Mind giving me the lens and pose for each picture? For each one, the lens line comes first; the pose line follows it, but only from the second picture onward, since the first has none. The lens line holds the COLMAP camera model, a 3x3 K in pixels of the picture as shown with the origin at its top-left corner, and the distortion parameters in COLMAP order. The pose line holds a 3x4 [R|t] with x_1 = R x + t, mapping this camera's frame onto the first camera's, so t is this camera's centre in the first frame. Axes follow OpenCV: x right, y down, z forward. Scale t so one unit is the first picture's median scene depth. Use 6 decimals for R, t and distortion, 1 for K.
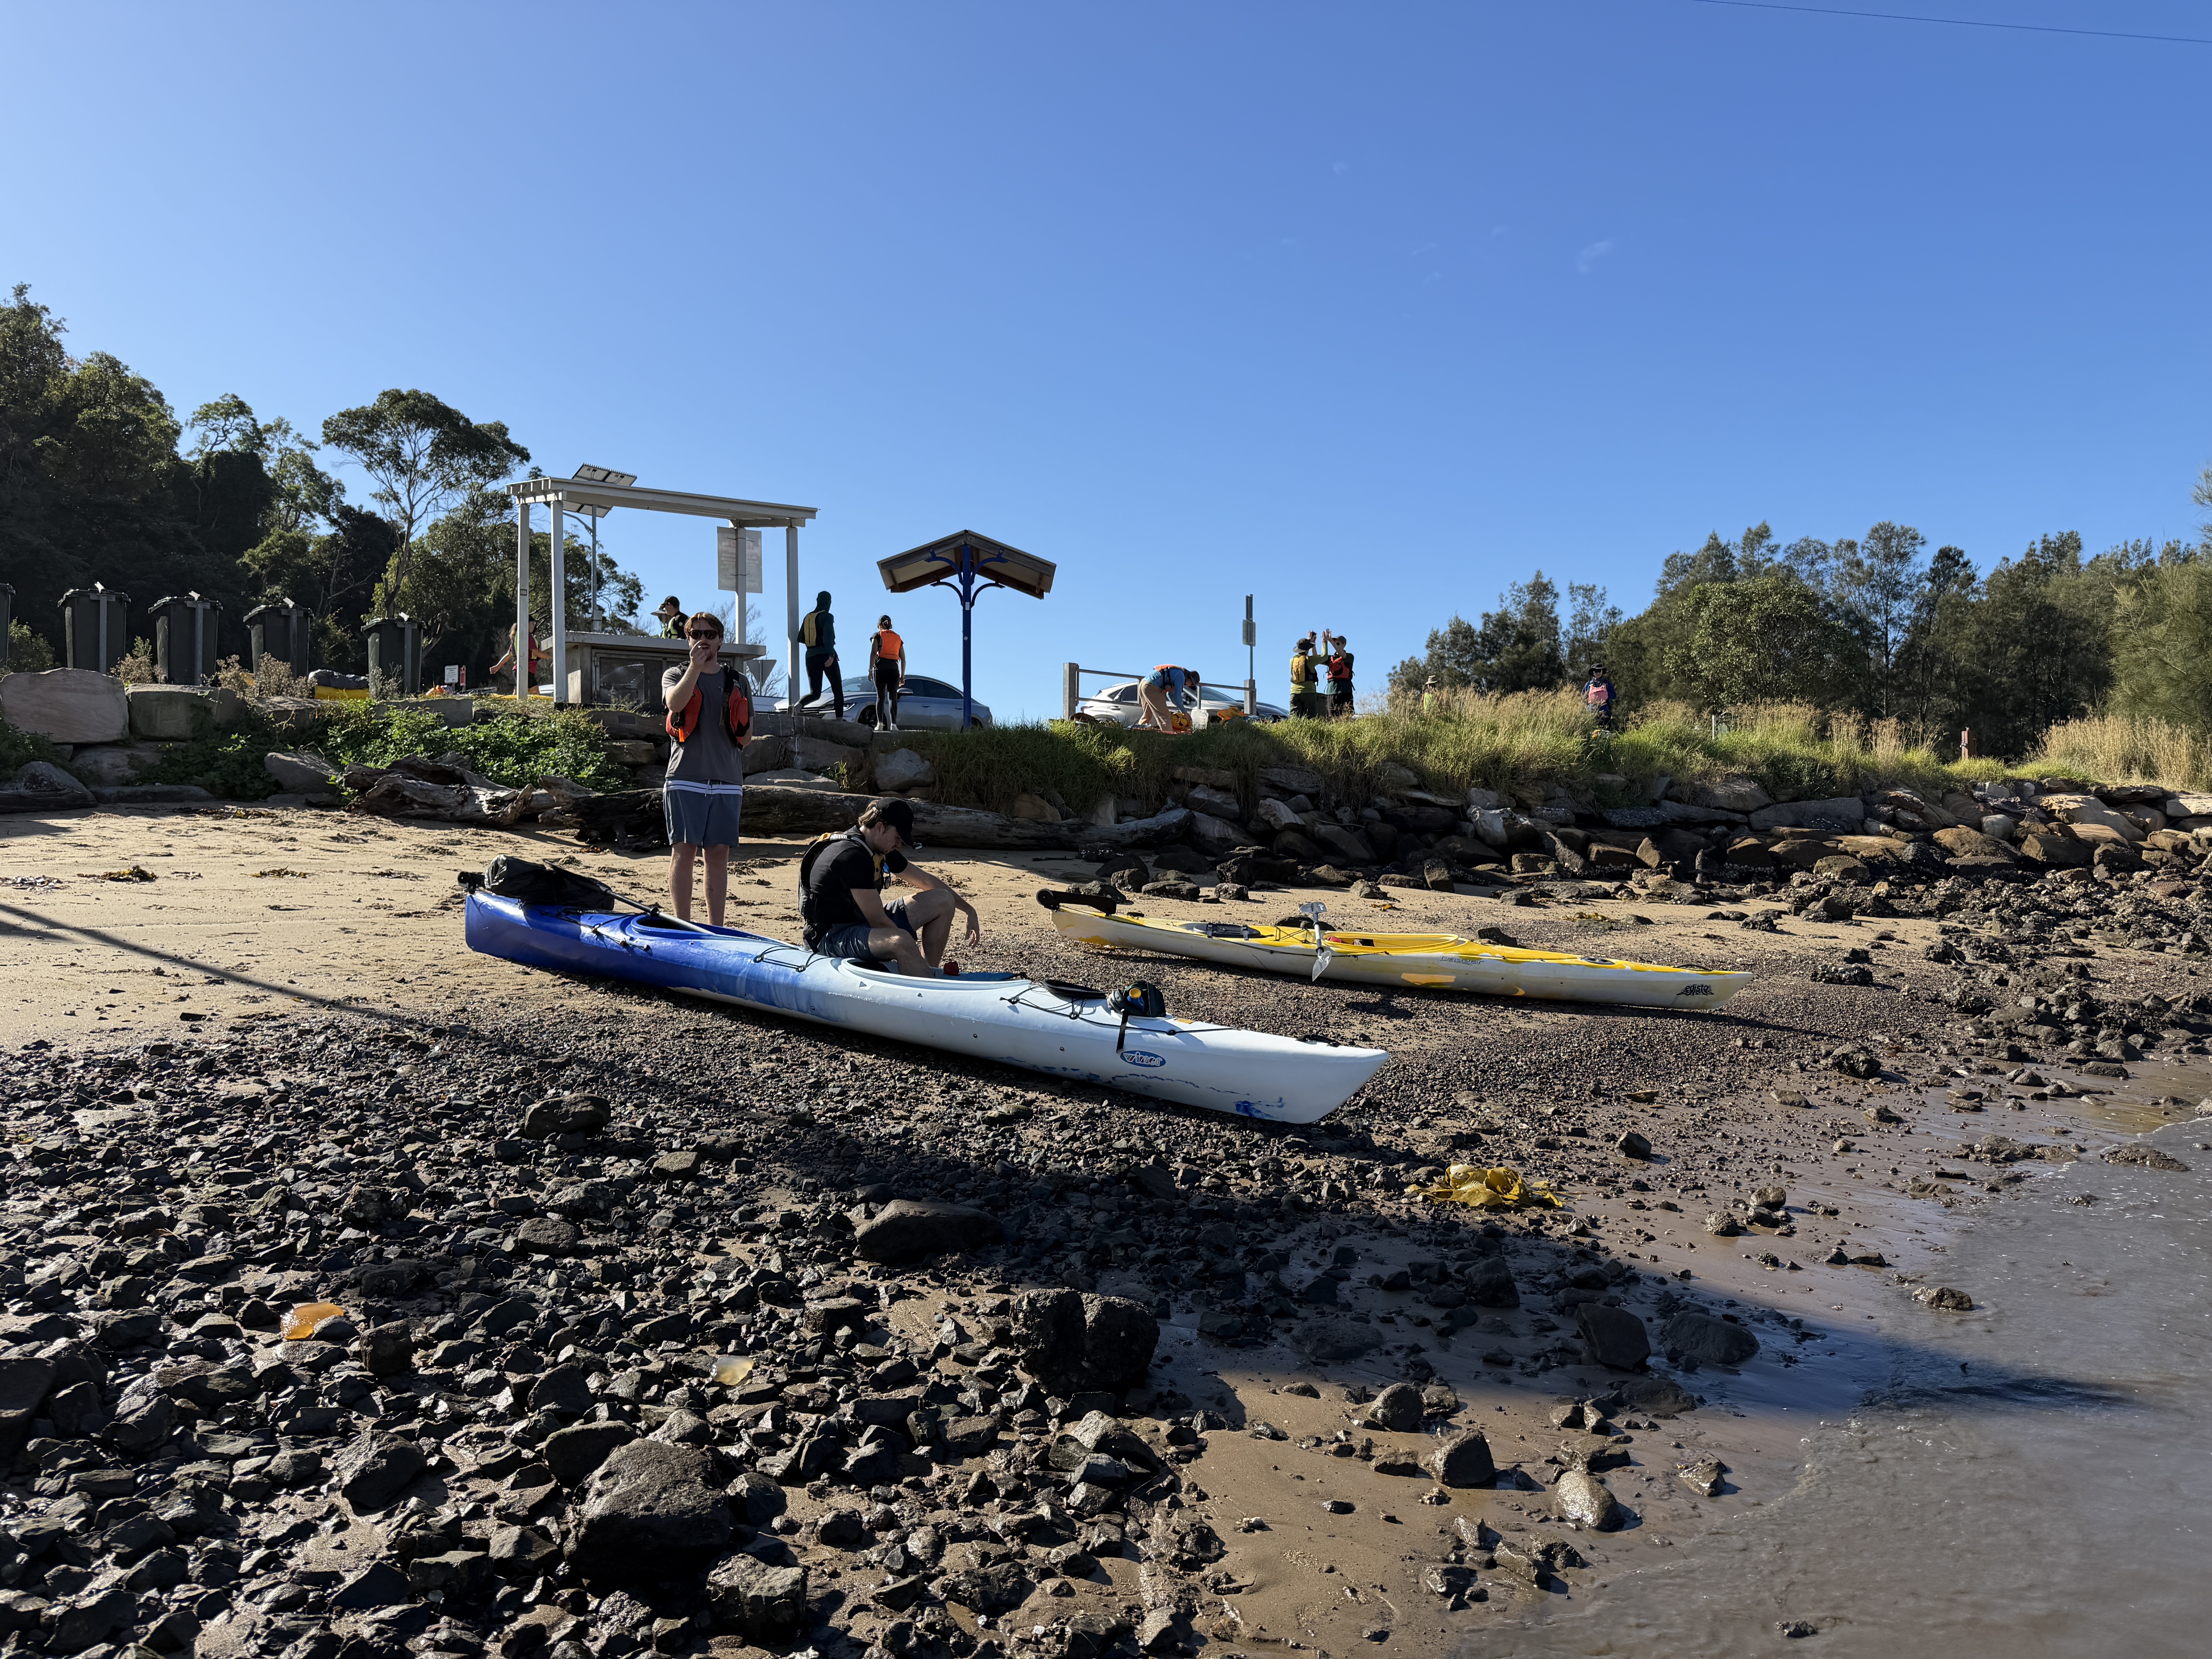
lens RADIAL K [[1557.1, 0, 1148.1], [0, 1557.1, 825.1], [0, 0, 1]] dist [0.060587, -0.052611]
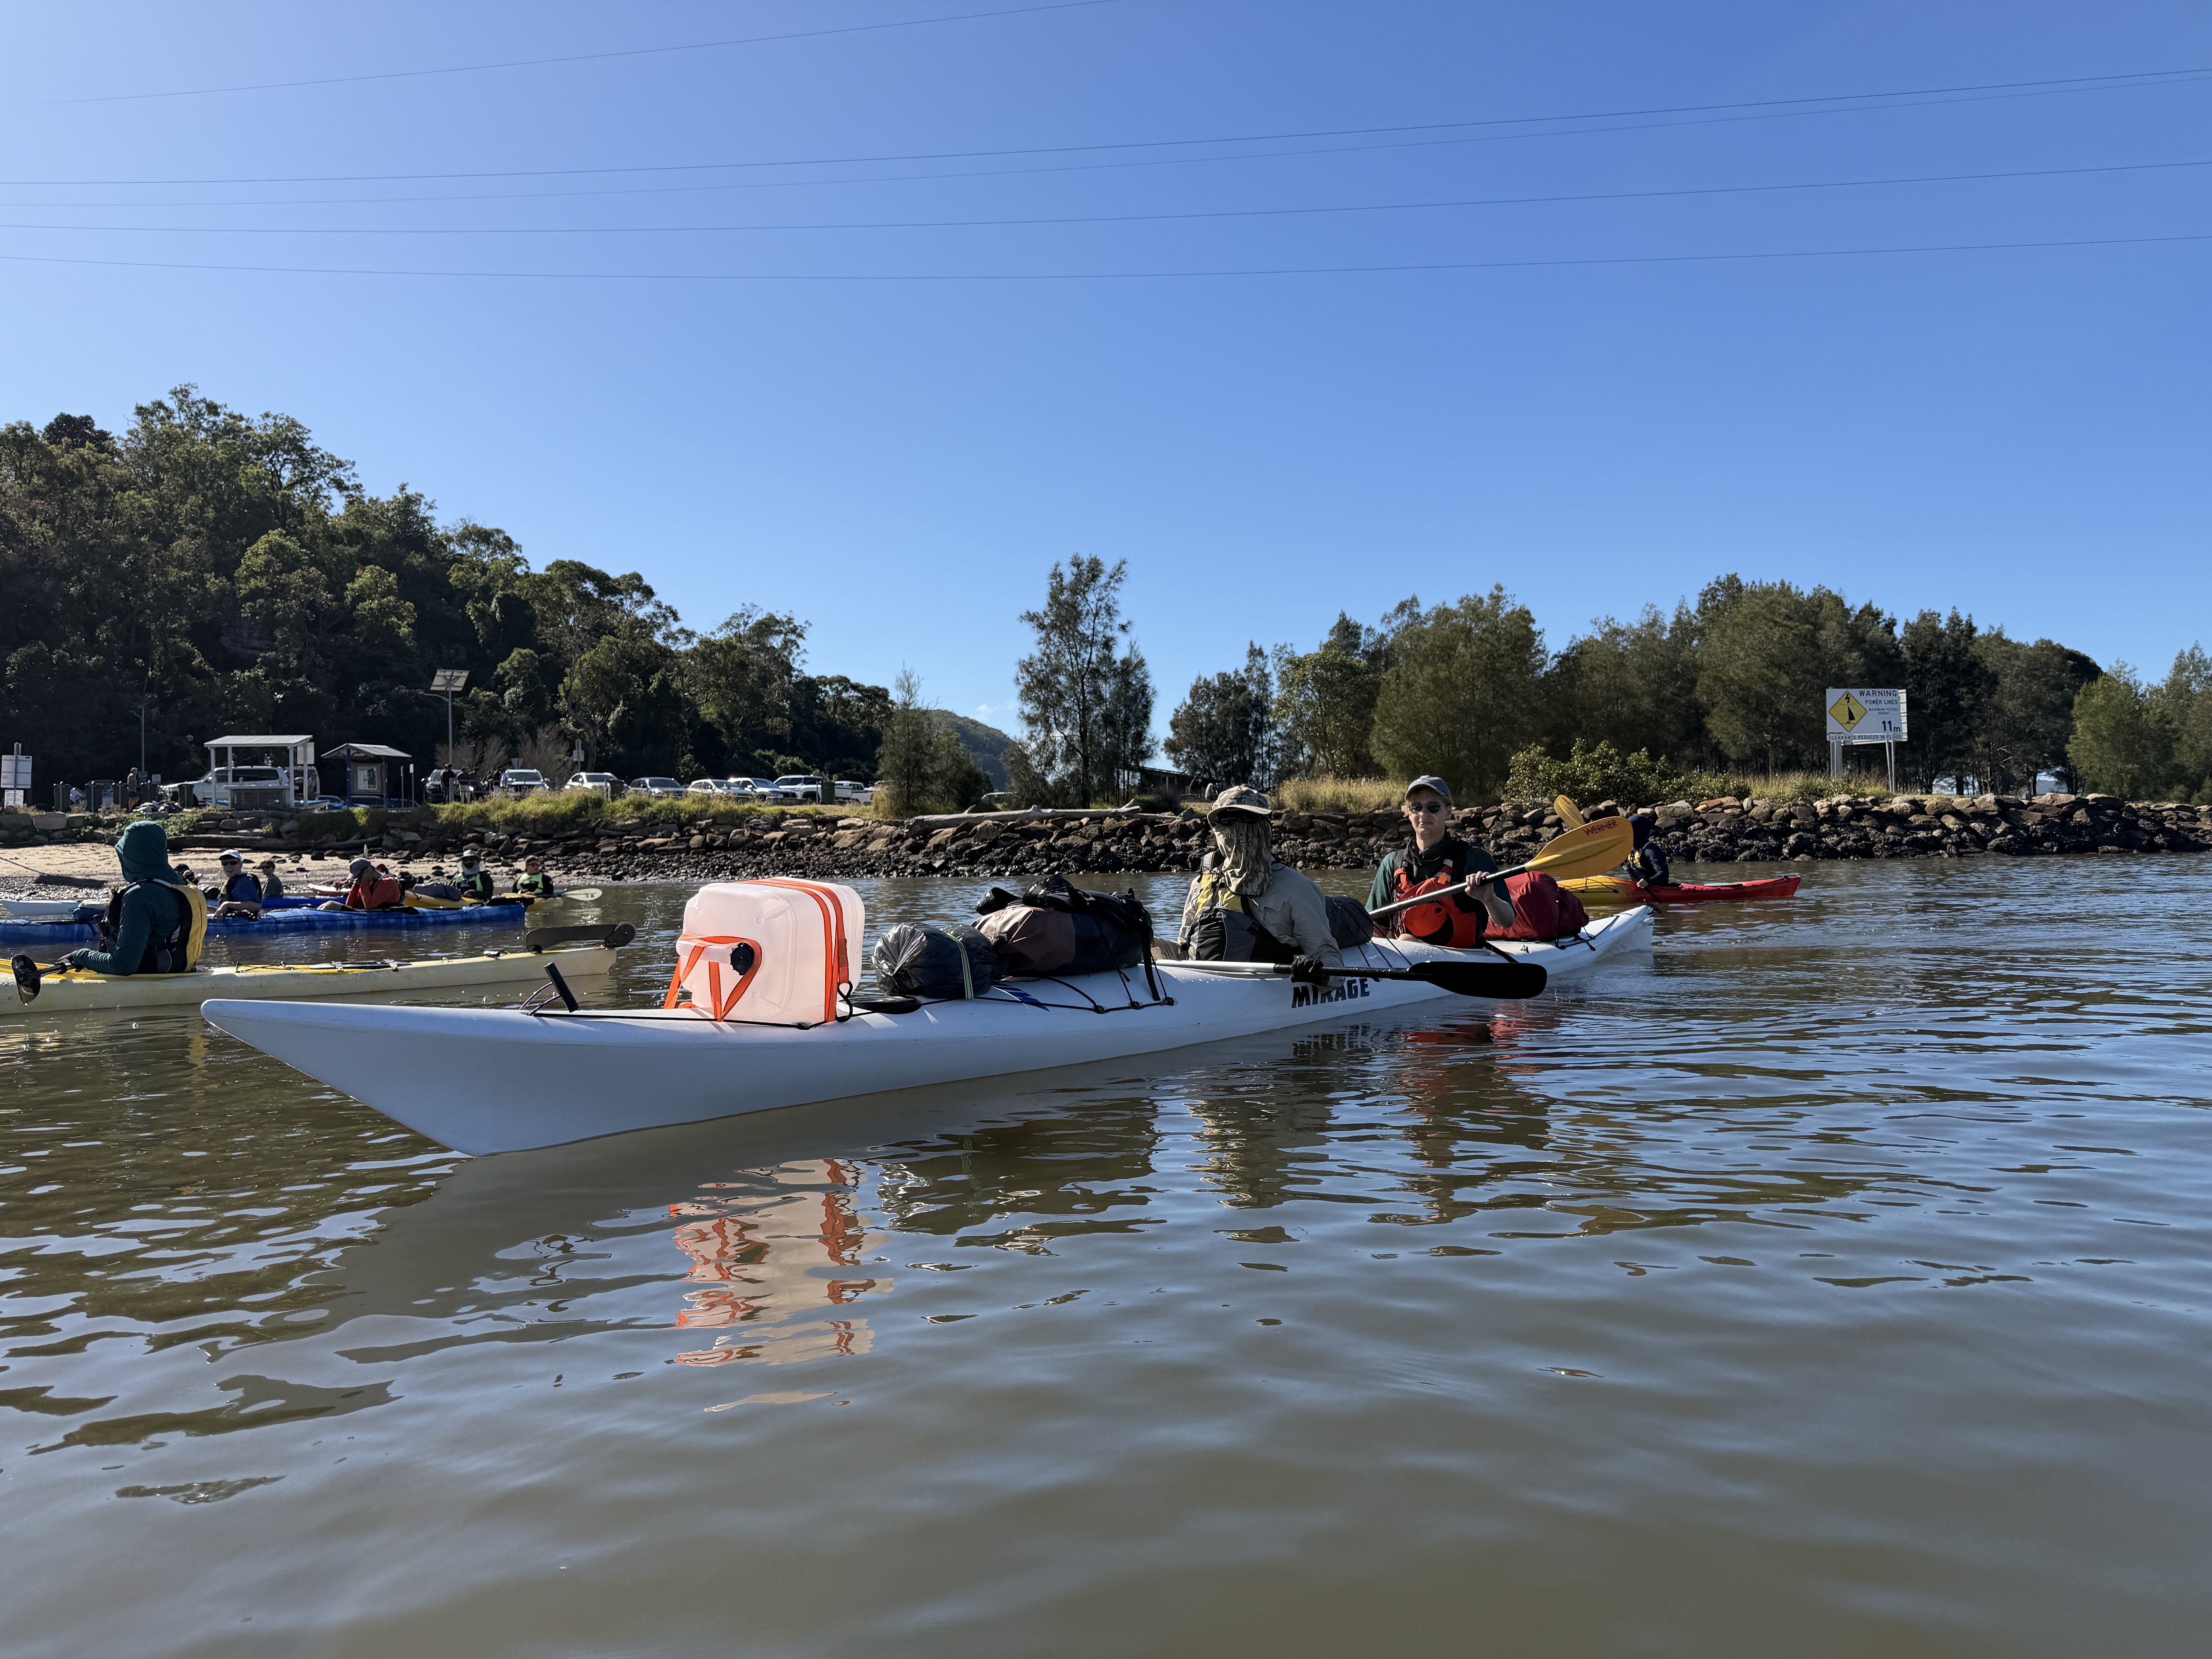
lens RADIAL K [[1557.1, 0, 1118.7], [0, 1557.1, 844.0], [0, 0, 1]] dist [0.060587, -0.052611]
pose [[0.958855, -0.019054, -0.283255, 0.472220], [0.023135, 0.999671, 0.011068, 0.000627], [0.282951, -0.017166, 0.958981, -0.328684]]
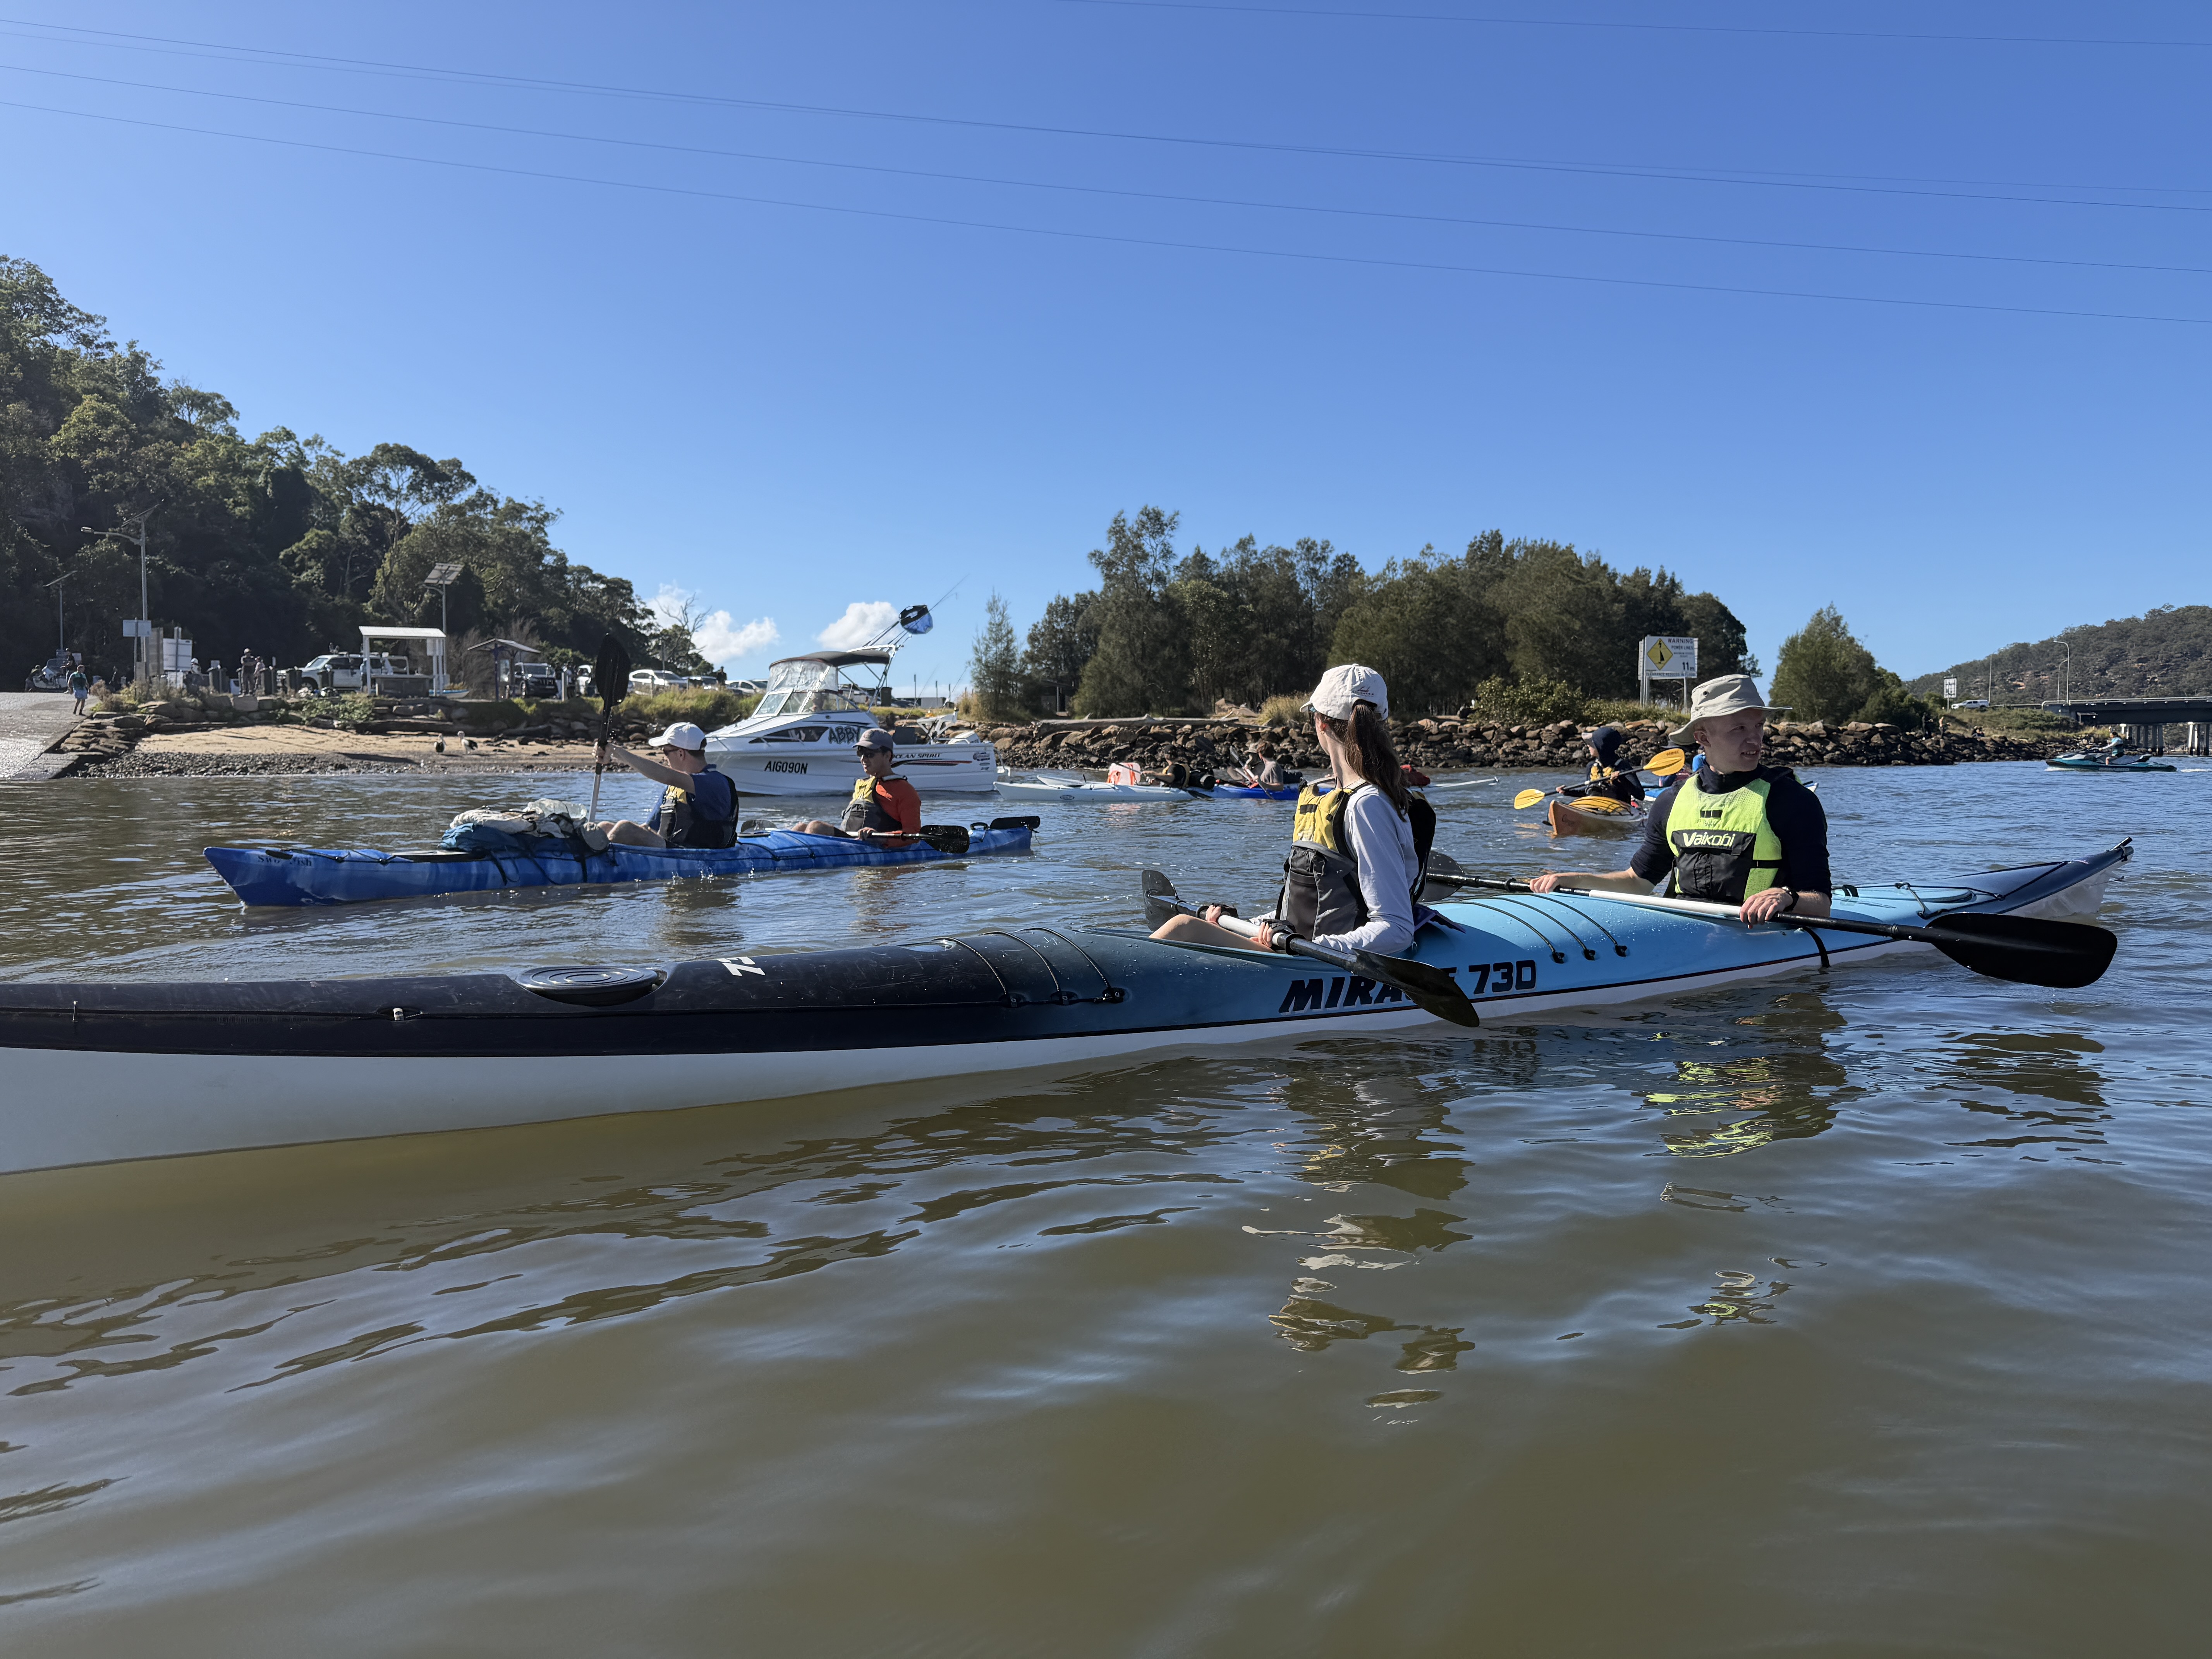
lens RADIAL K [[1557.1, 0, 1116.7], [0, 1557.1, 828.3], [0, 0, 1]] dist [0.060587, -0.052611]
pose [[0.998856, 0.003829, -0.047675, 0.298879], [-0.000778, 0.997960, 0.063836, -0.000690], [0.047822, -0.063726, 0.996821, -0.502395]]
